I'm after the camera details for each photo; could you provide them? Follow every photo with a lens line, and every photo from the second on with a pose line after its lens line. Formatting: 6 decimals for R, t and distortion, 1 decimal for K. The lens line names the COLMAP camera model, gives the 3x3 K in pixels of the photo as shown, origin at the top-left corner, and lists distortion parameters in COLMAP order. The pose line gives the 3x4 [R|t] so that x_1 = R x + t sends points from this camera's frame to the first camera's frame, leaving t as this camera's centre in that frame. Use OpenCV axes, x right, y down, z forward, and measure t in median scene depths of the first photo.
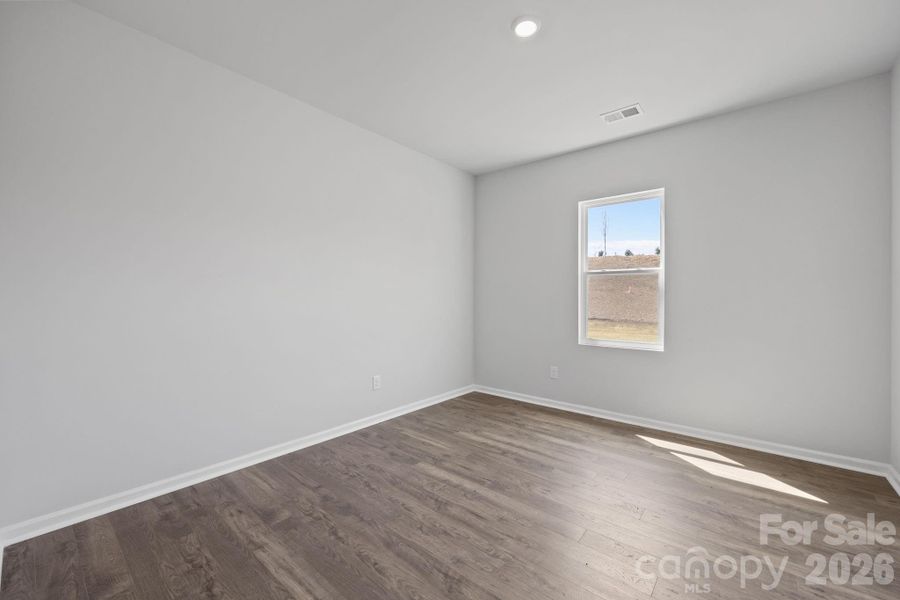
lens RADIAL K [[366.6, 0, 445.7], [0, 366.6, 295.2], [0, 0, 1]] dist [-0.011407, -0.000305]
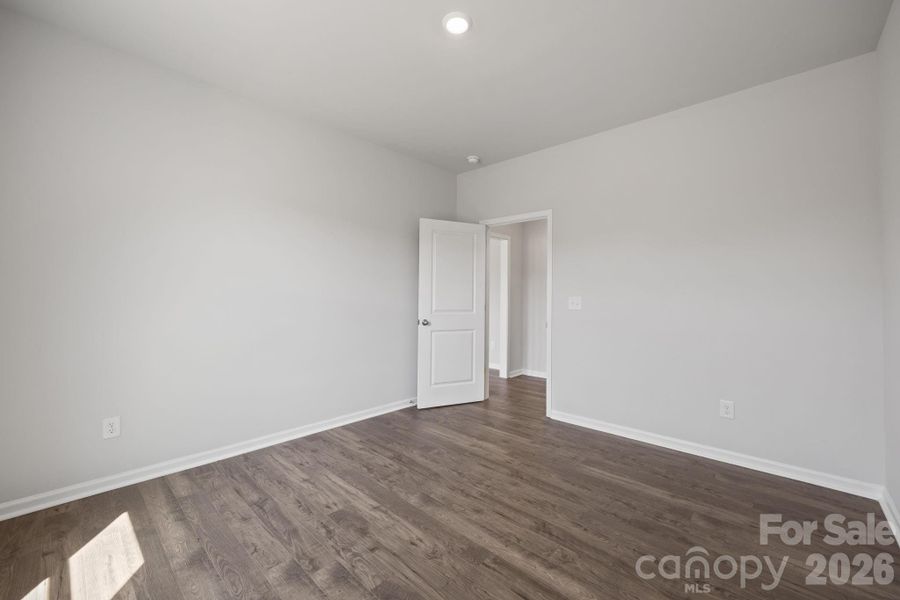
lens RADIAL K [[366.6, 0, 446.6], [0, 366.6, 294.5], [0, 0, 1]] dist [-0.011407, -0.000305]
pose [[-0.998736, -0.011974, 0.048817, 0.196496], [-0.012316, 0.999902, -0.006715, 0.005021], [-0.048732, -0.007308, -0.998785, 1.996318]]
